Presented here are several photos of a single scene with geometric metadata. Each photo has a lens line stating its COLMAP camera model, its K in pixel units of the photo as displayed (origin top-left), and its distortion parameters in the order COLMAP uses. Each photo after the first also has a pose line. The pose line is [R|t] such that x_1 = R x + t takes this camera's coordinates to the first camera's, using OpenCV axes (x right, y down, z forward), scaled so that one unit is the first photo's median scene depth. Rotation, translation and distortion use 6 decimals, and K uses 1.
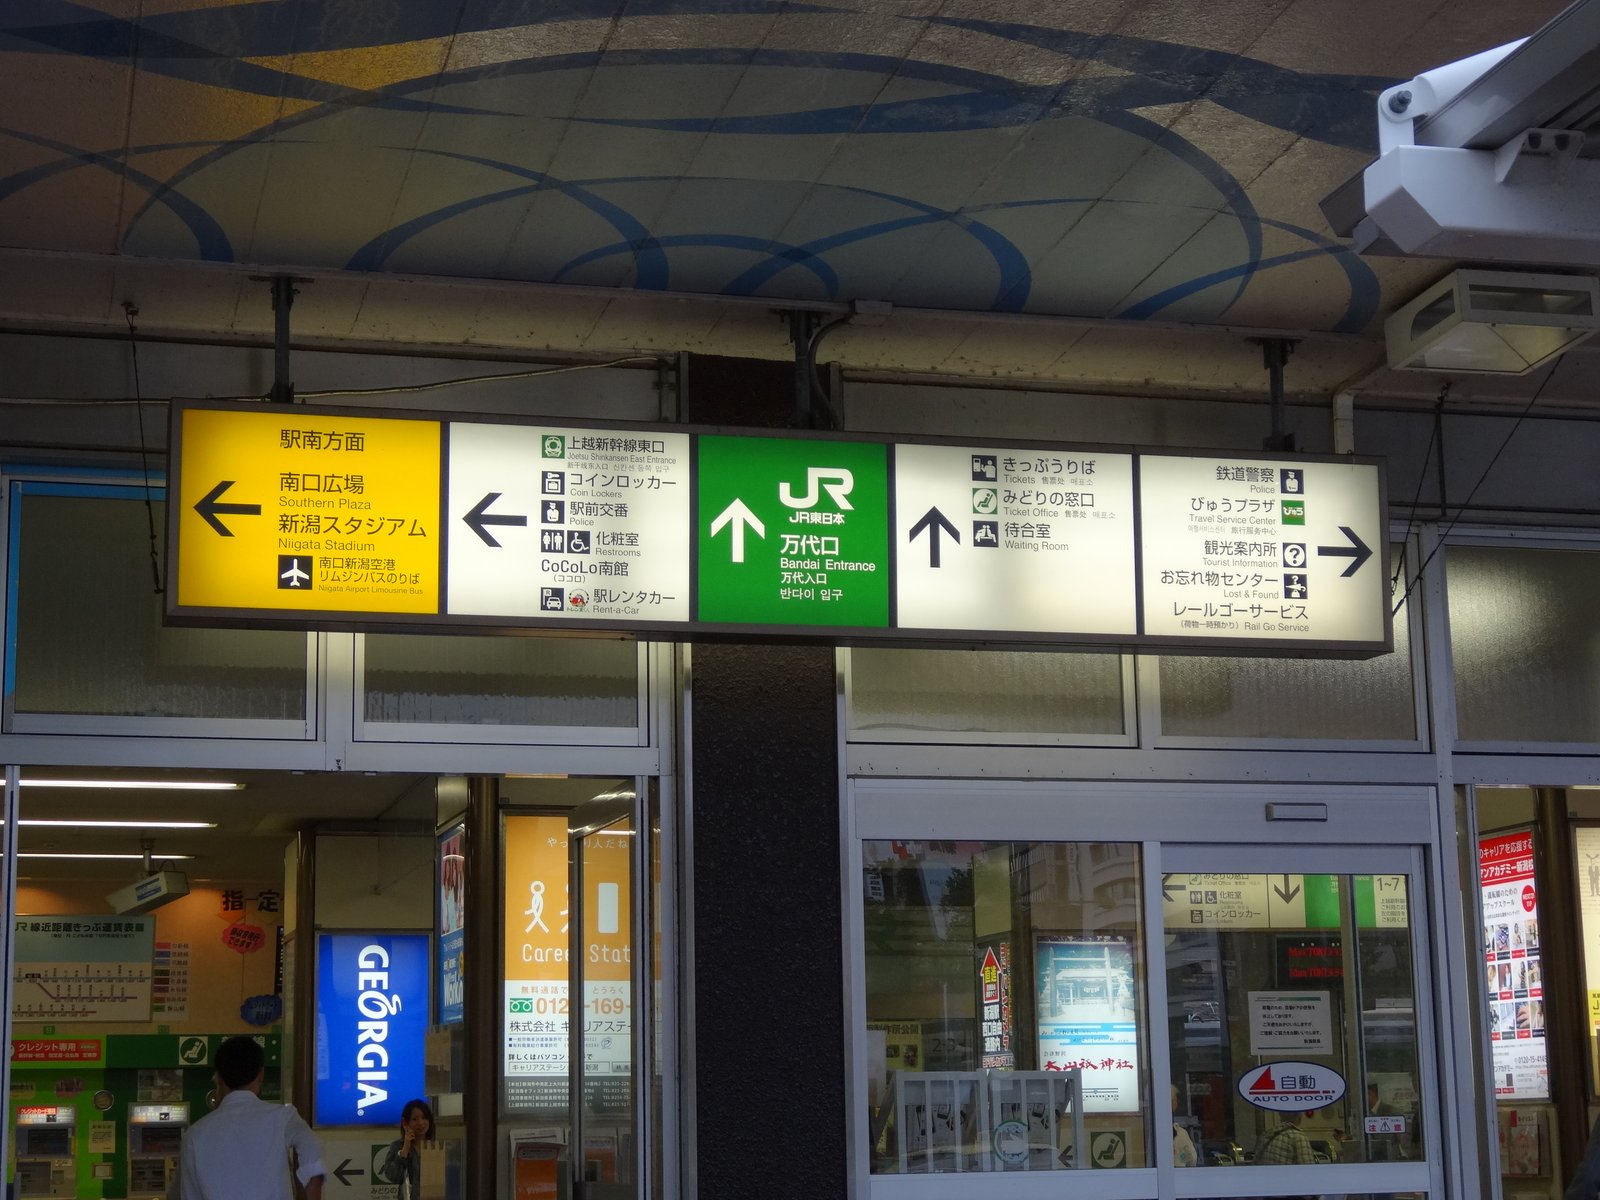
lens RADIAL K [[2793.8, 0, 799.1], [0, 2793.8, 600.6], [0, 0, 1]] dist [-0.029009, 0.000000]
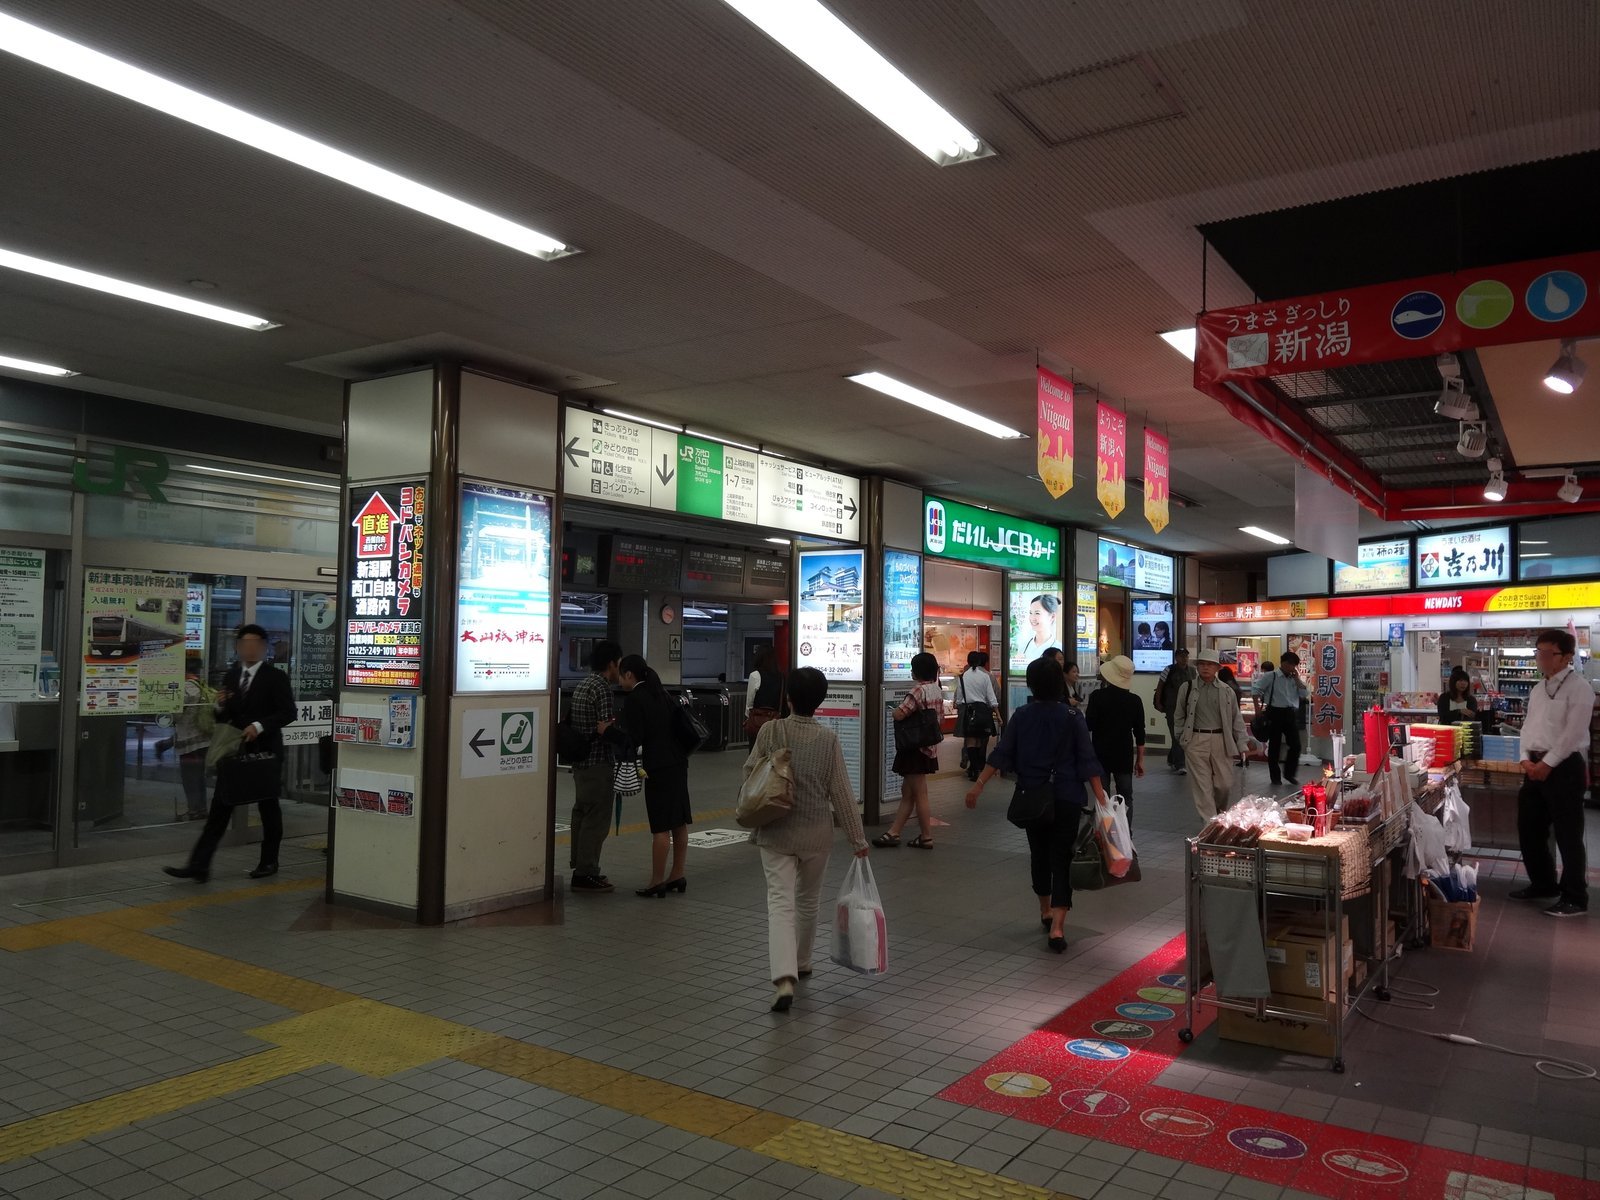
lens RADIAL K [[1179.1, 0, 800.5], [0, 1179.1, 599.4], [0, 0, 1]] dist [0.004401, -0.000474]
pose [[0.763582, 0.058892, 0.643020, -0.062522], [-0.149699, 0.984846, 0.087567, 0.108339], [-0.628119, -0.163124, 0.760827, 0.660691]]
